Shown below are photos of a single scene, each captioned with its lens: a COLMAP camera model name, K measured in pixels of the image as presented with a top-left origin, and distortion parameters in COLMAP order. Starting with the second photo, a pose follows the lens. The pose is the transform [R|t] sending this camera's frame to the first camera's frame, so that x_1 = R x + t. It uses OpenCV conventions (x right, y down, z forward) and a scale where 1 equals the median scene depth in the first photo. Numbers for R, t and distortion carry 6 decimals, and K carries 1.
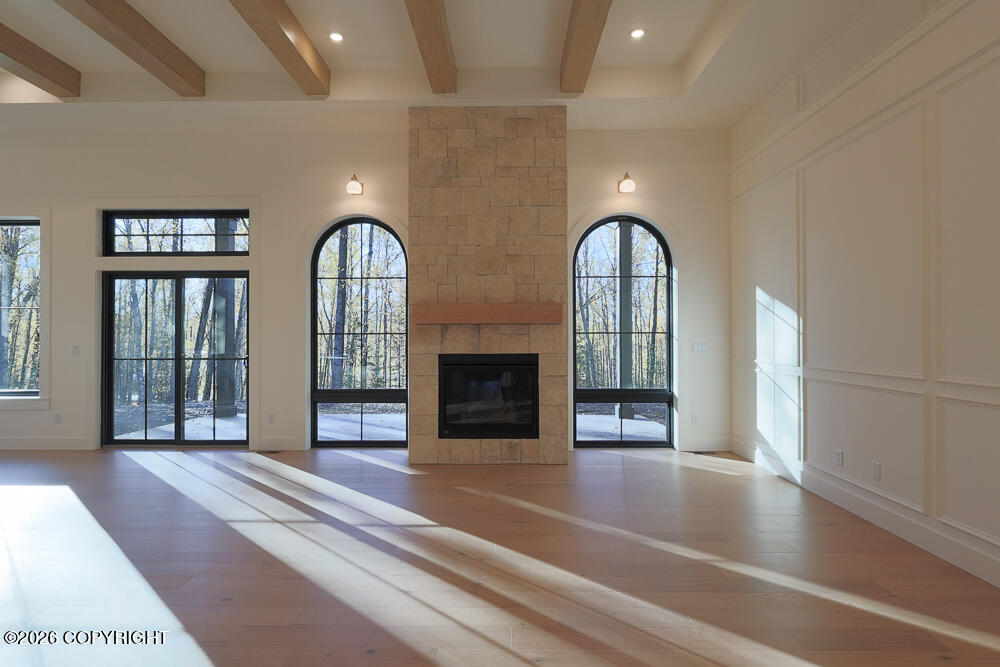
lens RADIAL K [[522.8, 0, 500.6], [0, 522.8, 335.2], [0, 0, 1]] dist [-0.002249, 0.000785]
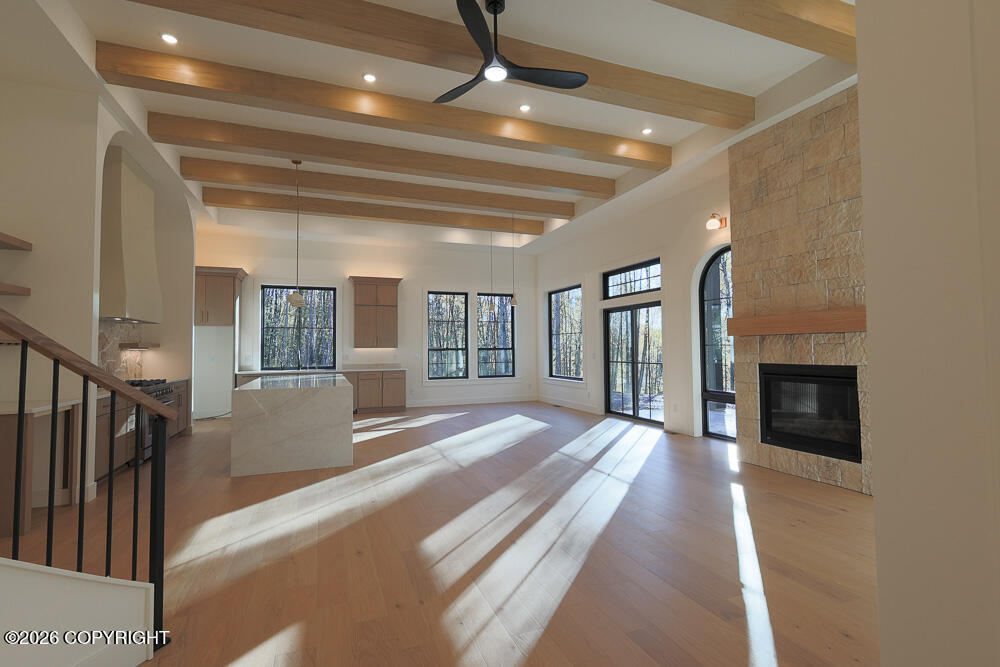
lens RADIAL K [[482.0, 0, 501.3], [0, 482.0, 331.6], [0, 0, 1]] dist [0.015791, 0.000364]
pose [[0.361451, -0.037343, -0.931643, 0.616579], [0.014106, 0.999302, -0.034582, -0.002218], [0.932284, -0.000642, 0.361726, 0.147762]]
